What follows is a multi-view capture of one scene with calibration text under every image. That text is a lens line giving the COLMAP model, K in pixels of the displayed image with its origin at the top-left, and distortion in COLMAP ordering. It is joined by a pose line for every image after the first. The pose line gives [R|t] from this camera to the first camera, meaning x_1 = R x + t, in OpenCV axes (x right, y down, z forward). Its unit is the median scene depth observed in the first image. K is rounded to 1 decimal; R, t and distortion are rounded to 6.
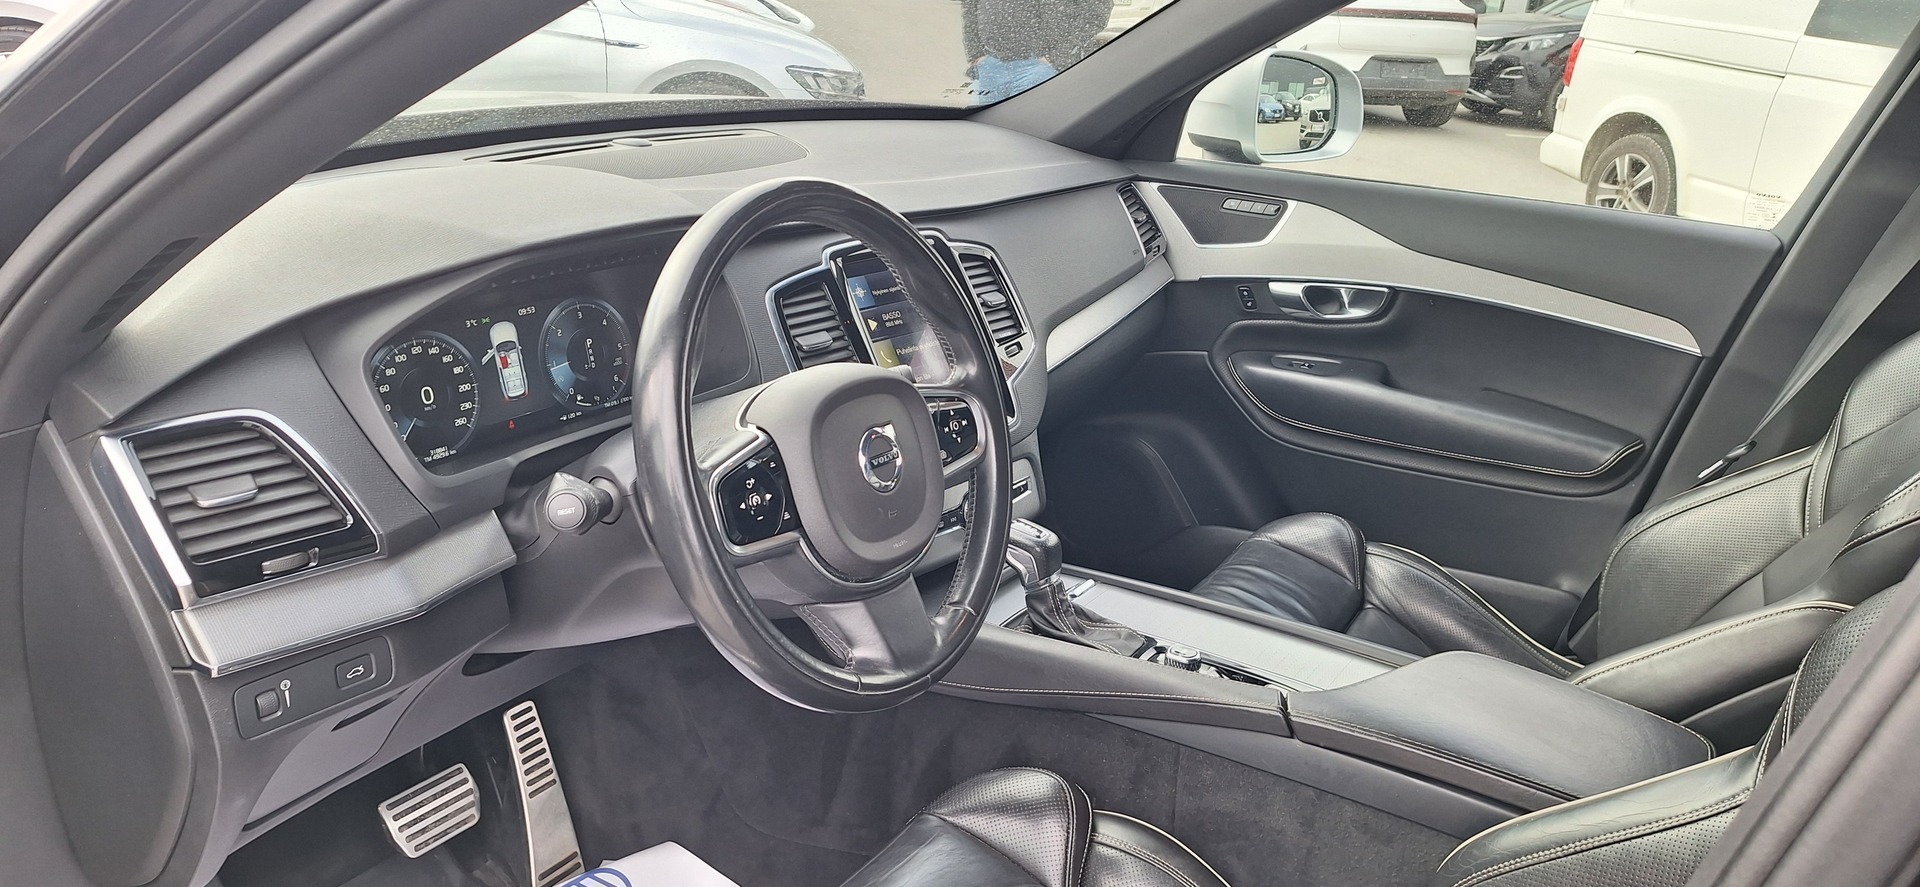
lens RADIAL K [[1305.2, 0, 960.0], [0, 1305.2, 443.5], [0, 0, 1]] dist [0.000166, -0.000090]
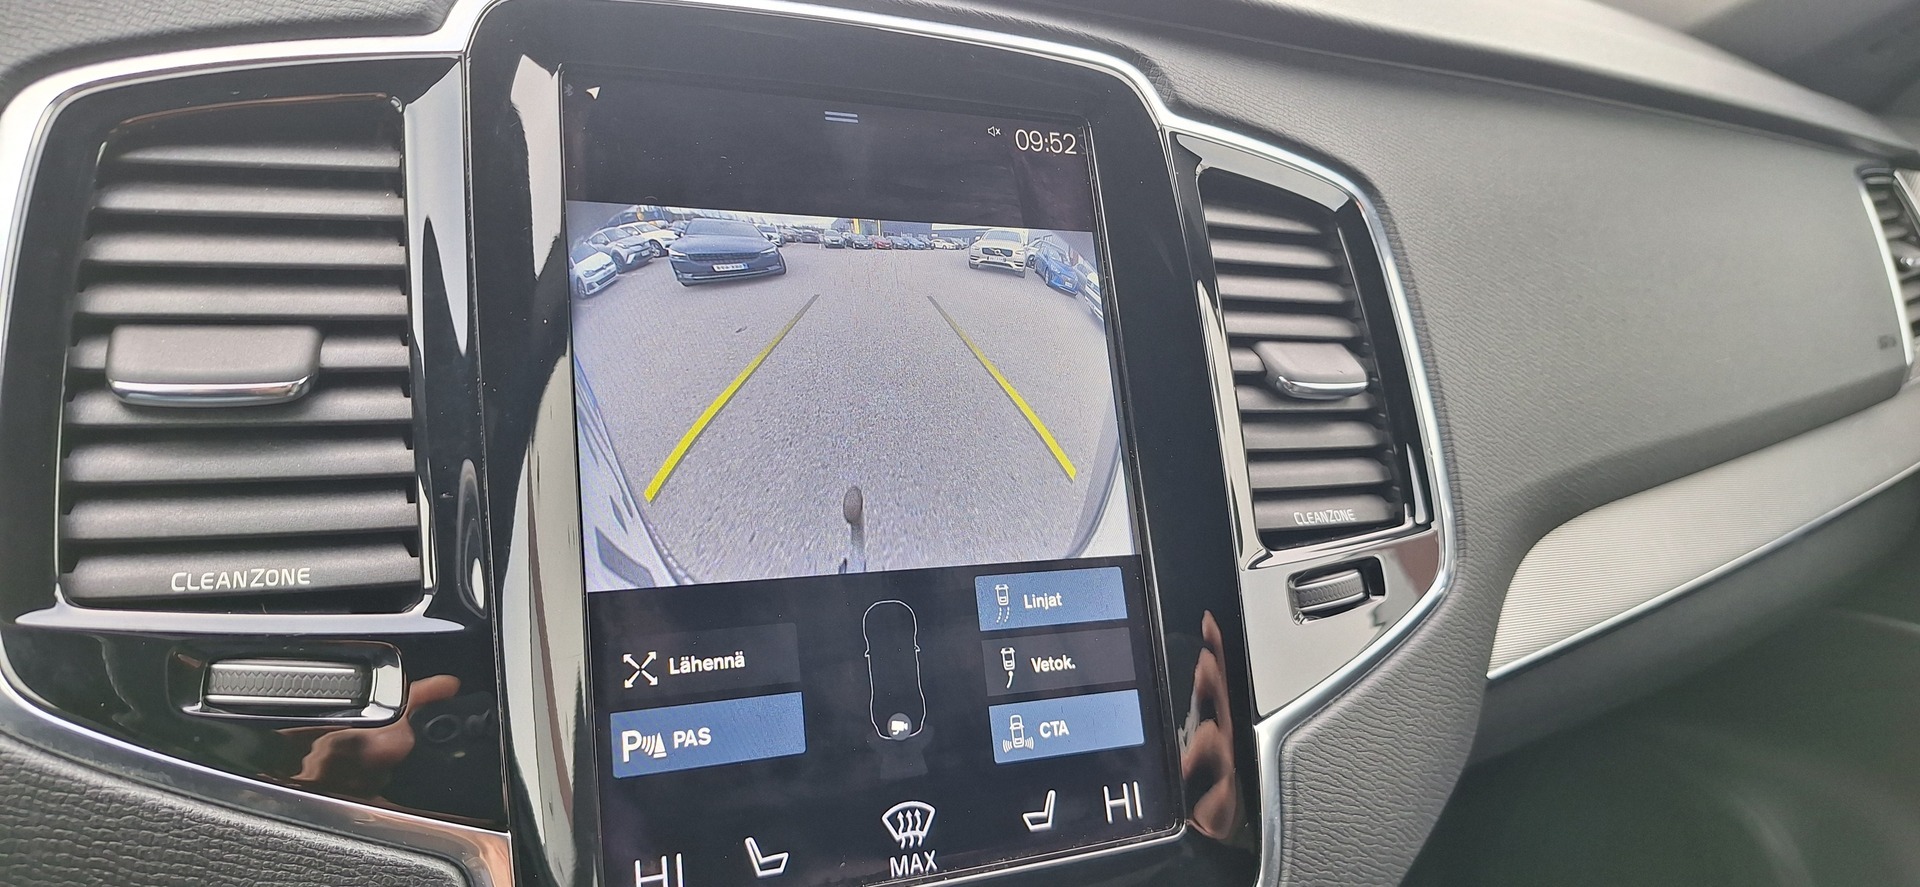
lens RADIAL K [[1305.2, 0, 960.0], [0, 1305.2, 443.5], [0, 0, 1]] dist [0.000166, -0.000090]
pose [[0.895866, 0.225559, -0.382814, 0.063504], [-0.237522, 0.971243, 0.016418, -0.082797], [0.375508, 0.076219, 0.923680, 0.725777]]
